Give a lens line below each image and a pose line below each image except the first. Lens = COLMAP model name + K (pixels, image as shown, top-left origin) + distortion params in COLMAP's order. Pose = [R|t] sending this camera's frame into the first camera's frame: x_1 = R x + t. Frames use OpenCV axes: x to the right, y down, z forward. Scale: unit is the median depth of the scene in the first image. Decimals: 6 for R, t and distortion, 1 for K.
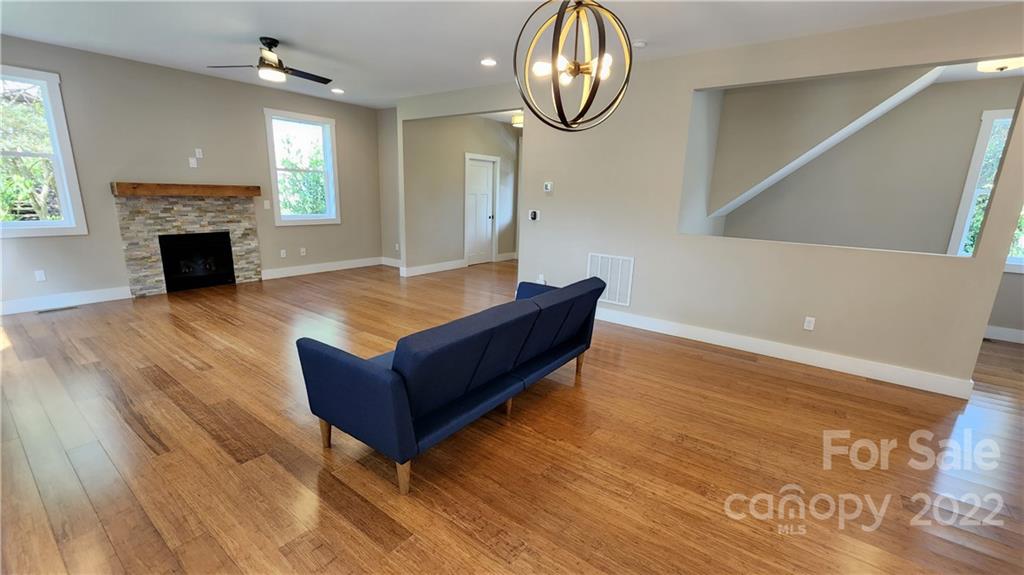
lens RADIAL K [[423.5, 0, 515.3], [0, 423.5, 294.5], [0, 0, 1]] dist [-0.004920, 0.001713]
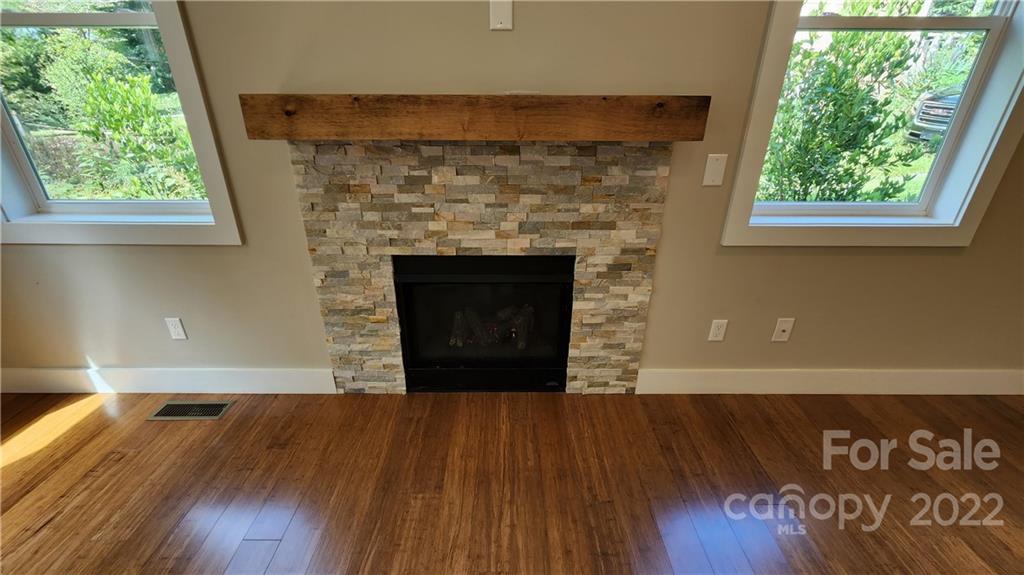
lens RADIAL K [[423.5, 0, 512.7], [0, 423.5, 289.7], [0, 0, 1]] dist [-0.004920, 0.001713]
pose [[0.593318, 0.310230, -0.742786, -0.502190], [-0.176964, 0.950447, 0.255606, -0.212233], [0.785276, -0.020209, 0.618816, 0.833452]]
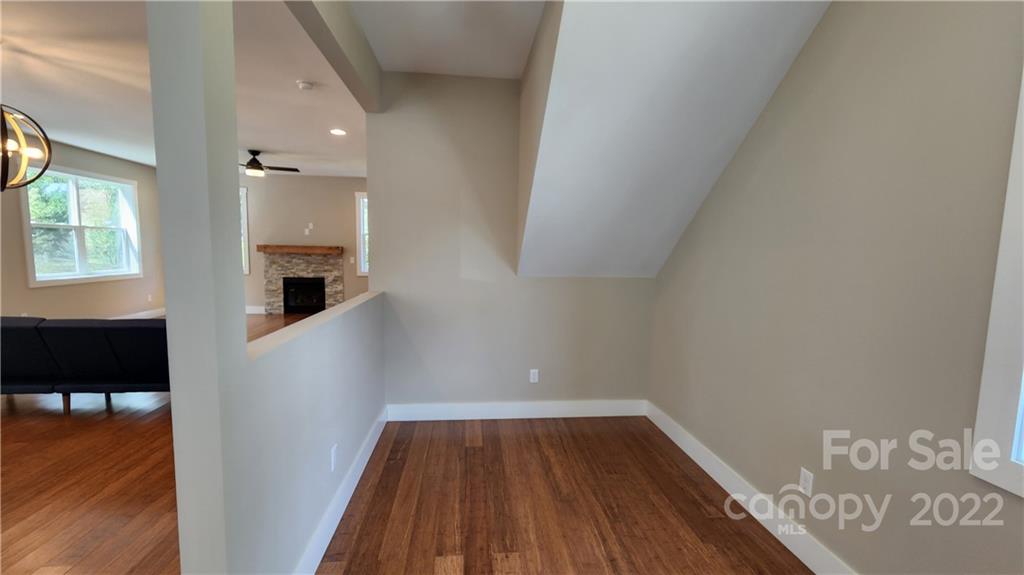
lens RADIAL K [[423.5, 0, 508.7], [0, 423.5, 293.3], [0, 0, 1]] dist [-0.004920, 0.001713]
pose [[0.673904, 0.069773, -0.735517, 0.870957], [-0.177619, 0.981634, -0.069620, -0.116561], [0.717150, 0.177559, 0.673920, 0.529015]]
